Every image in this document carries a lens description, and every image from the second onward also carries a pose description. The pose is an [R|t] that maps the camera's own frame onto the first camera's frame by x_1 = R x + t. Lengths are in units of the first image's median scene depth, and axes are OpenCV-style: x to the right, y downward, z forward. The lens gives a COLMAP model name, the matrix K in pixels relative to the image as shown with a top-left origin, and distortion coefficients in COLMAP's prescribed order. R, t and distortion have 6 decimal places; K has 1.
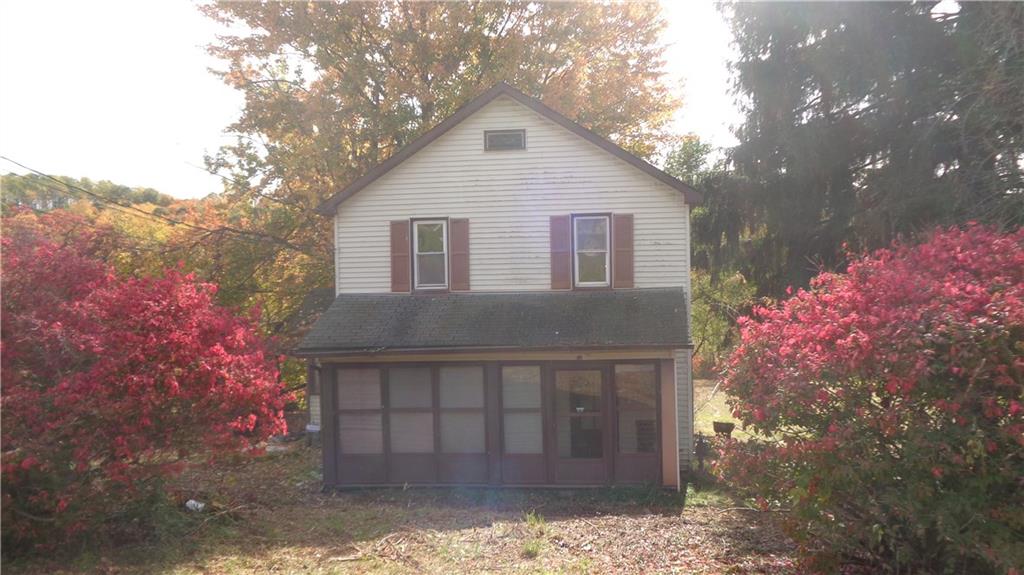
lens RADIAL K [[758.6, 0, 512.0], [0, 758.6, 287.5], [0, 0, 1]] dist [-0.003277, -0.004179]
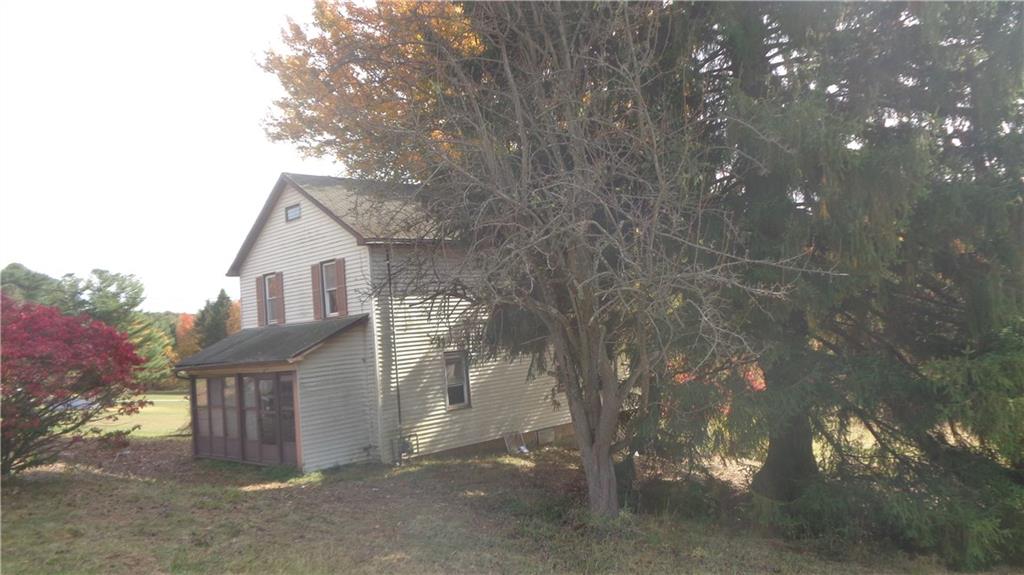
lens RADIAL K [[758.6, 0, 512.0], [0, 758.6, 287.5], [0, 0, 1]] dist [-0.003277, -0.004179]
pose [[0.773745, -0.074248, -0.629131, 1.159862], [0.063910, 0.997190, -0.039084, 0.019772], [0.630265, -0.009967, 0.776316, 0.187360]]
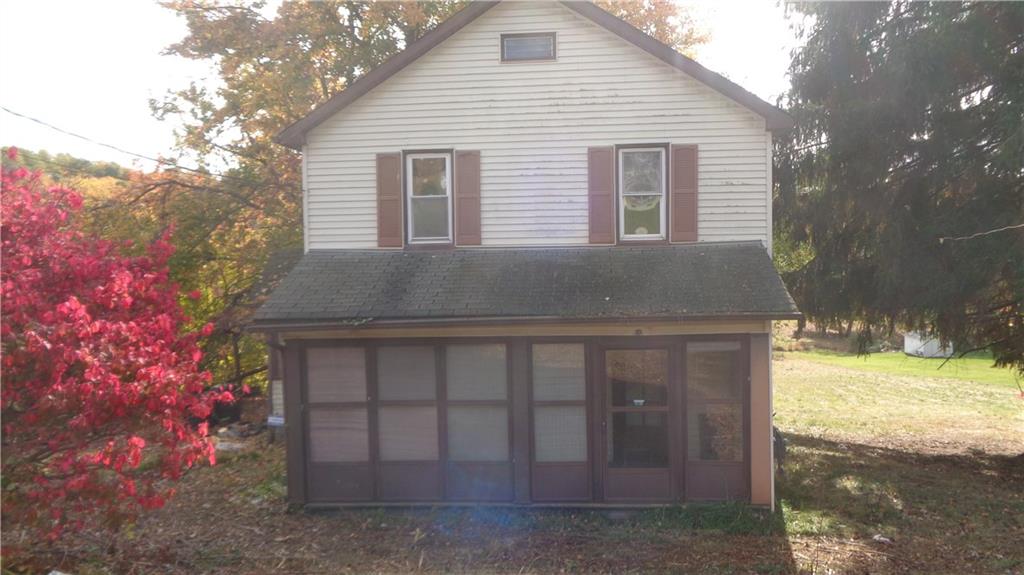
lens RADIAL K [[758.6, 0, 512.0], [0, 758.6, 287.5], [0, 0, 1]] dist [-0.003277, -0.004179]
pose [[0.999257, 0.003120, 0.038427, -0.054835], [-0.004186, 0.999608, 0.027690, 0.025775], [-0.038326, -0.027830, 0.998878, 0.237814]]
